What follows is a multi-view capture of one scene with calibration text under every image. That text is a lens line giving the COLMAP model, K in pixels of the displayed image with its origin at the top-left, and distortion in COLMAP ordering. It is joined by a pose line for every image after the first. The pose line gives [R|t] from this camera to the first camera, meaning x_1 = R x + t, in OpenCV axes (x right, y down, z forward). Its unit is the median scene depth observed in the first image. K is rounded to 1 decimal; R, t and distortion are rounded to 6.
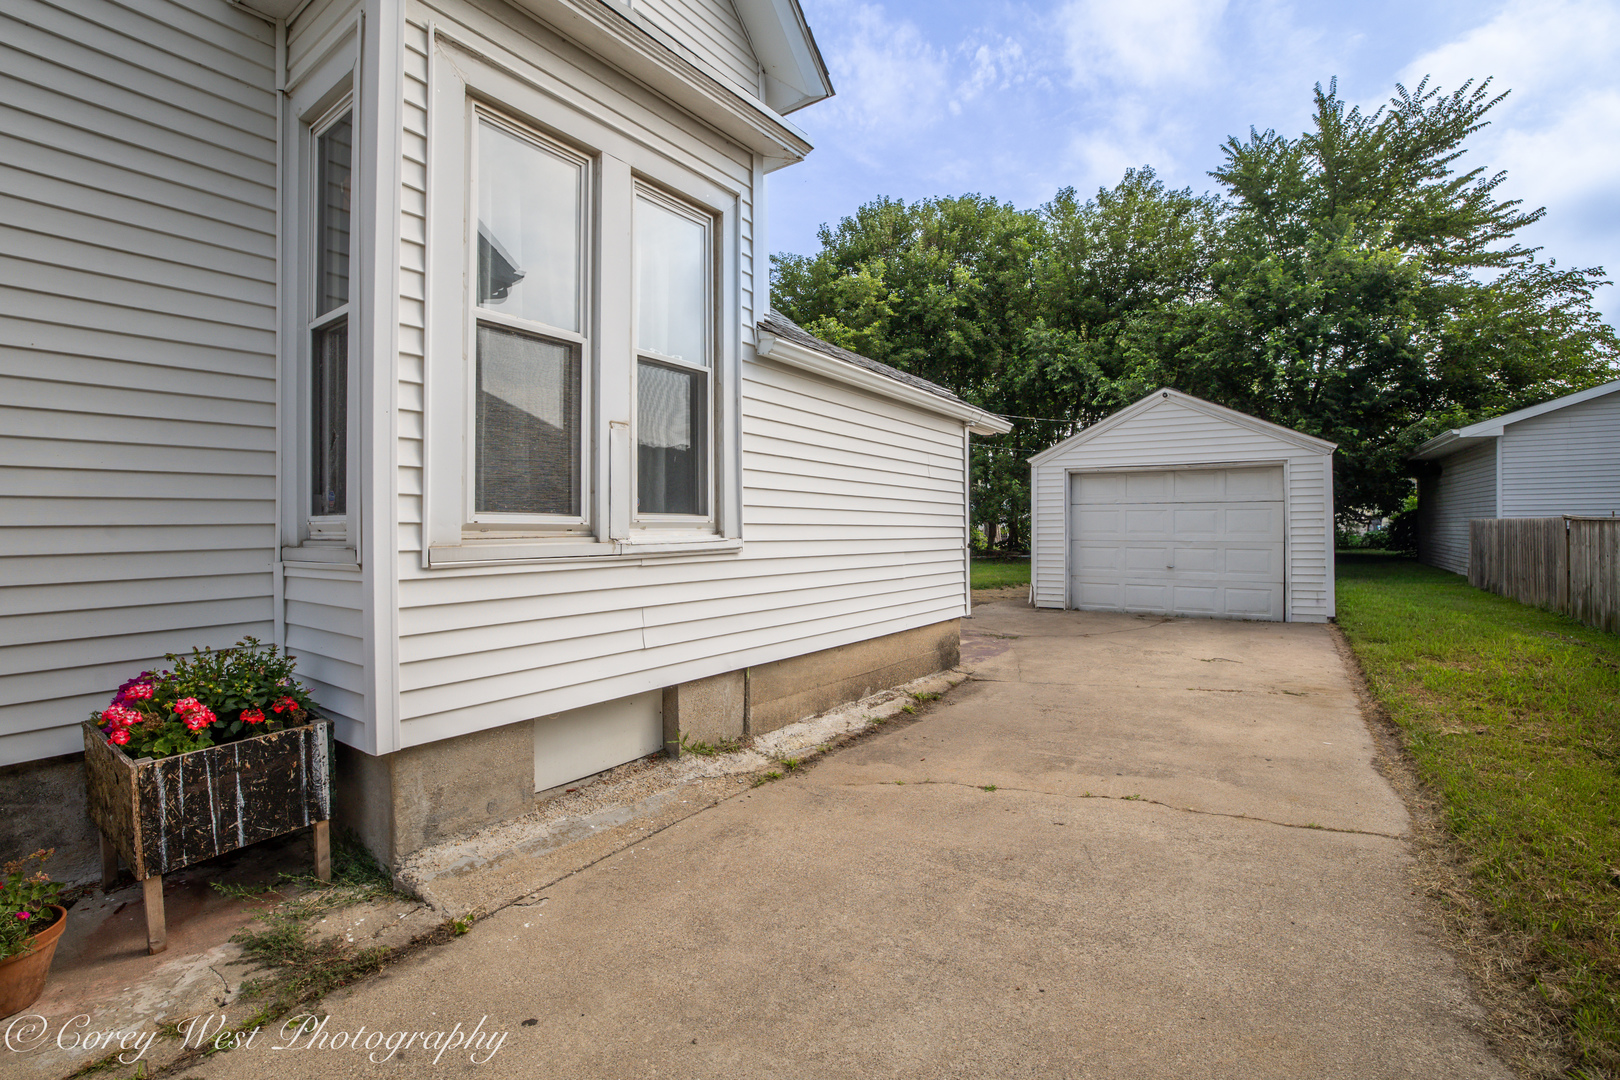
lens RADIAL K [[730.0, 0, 811.1], [0, 730.0, 528.1], [0, 0, 1]] dist [-0.019761, 0.004407]
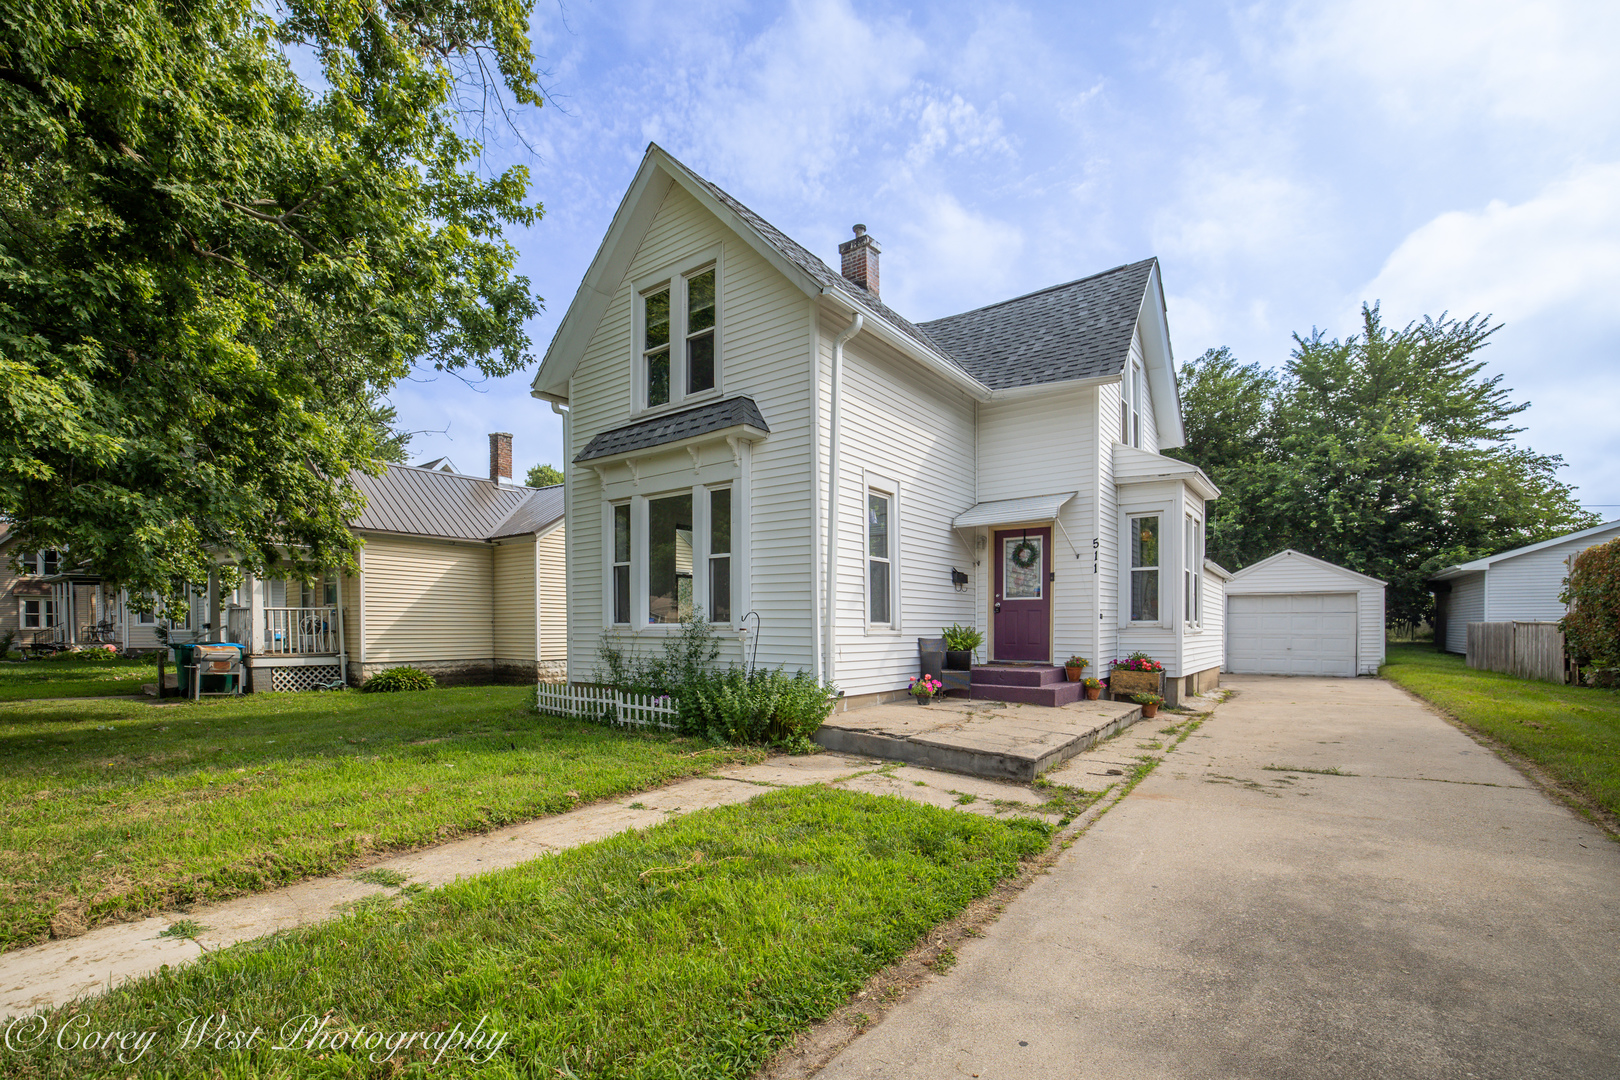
lens RADIAL K [[730.0, 0, 793.6], [0, 730.0, 635.6], [0, 0, 1]] dist [-0.019761, 0.004407]
pose [[0.999405, 0.003891, -0.034263, -0.379839], [-0.003549, 0.999943, 0.010039, 0.004305], [0.034300, -0.009912, 0.999362, -0.471545]]
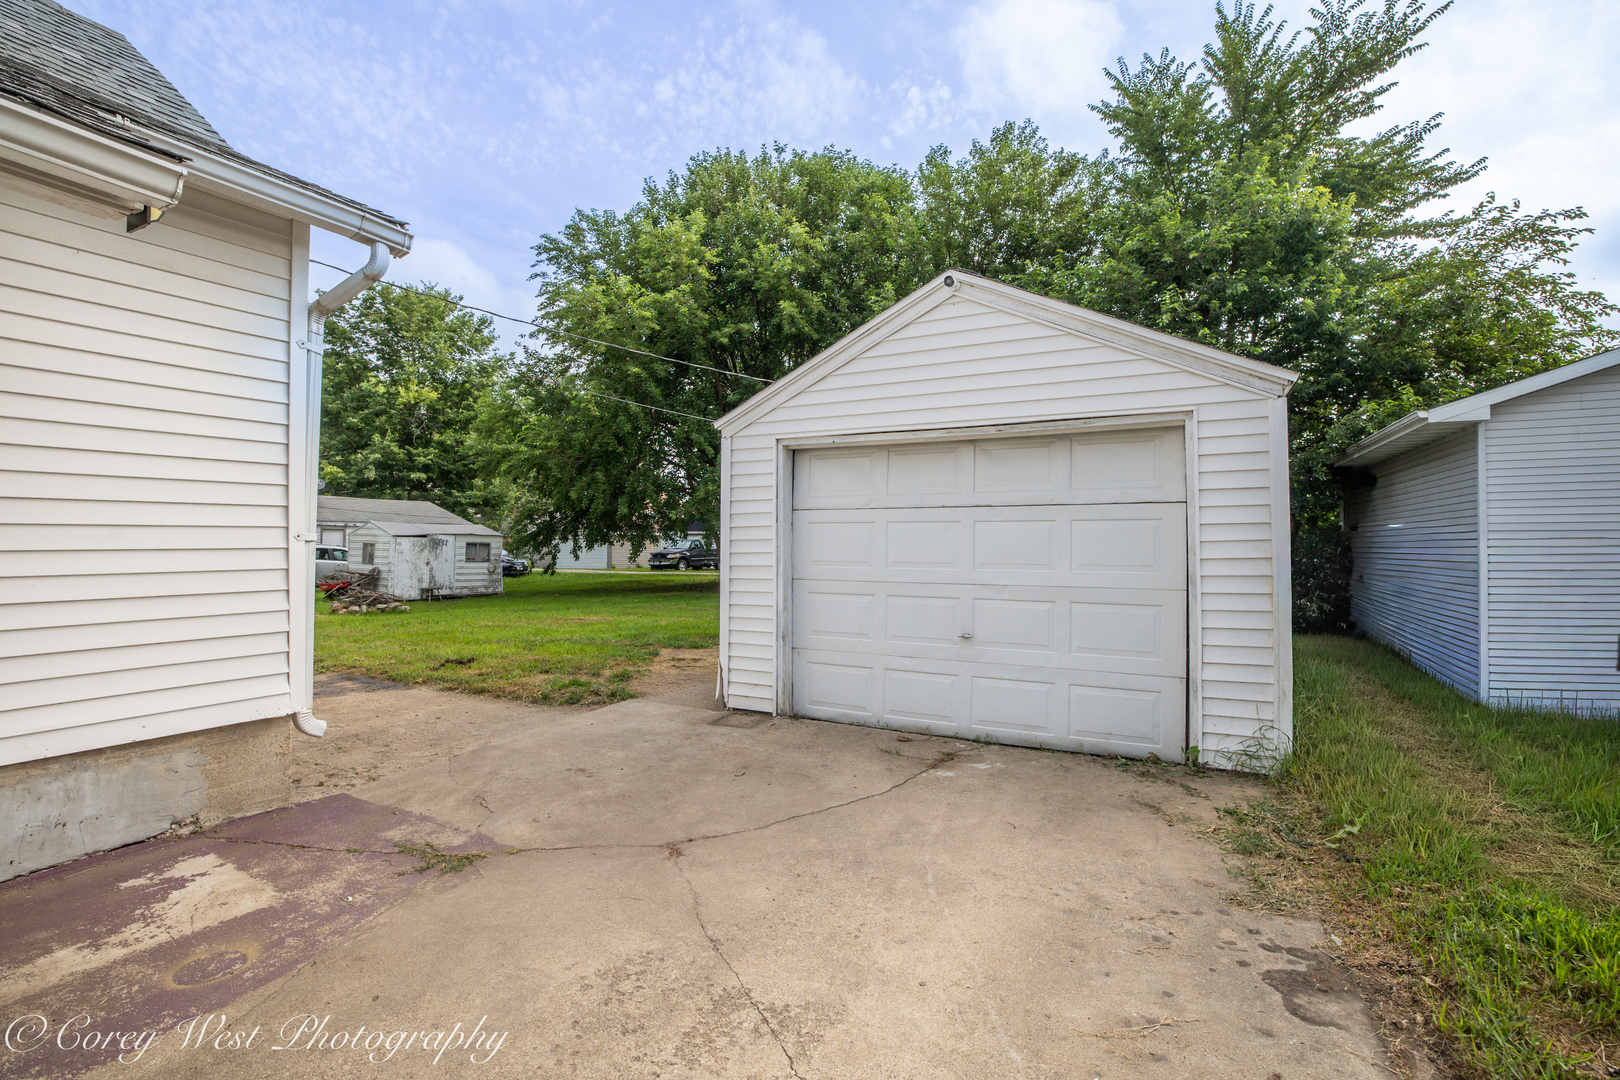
lens RADIAL K [[730.0, 0, 813.9], [0, 730.0, 537.2], [0, 0, 1]] dist [-0.019761, 0.004407]
pose [[0.994223, 0.006359, 0.107143, 0.189279], [-0.004543, 0.999842, -0.017184, -0.002624], [-0.107235, 0.016598, 0.994095, 0.291015]]
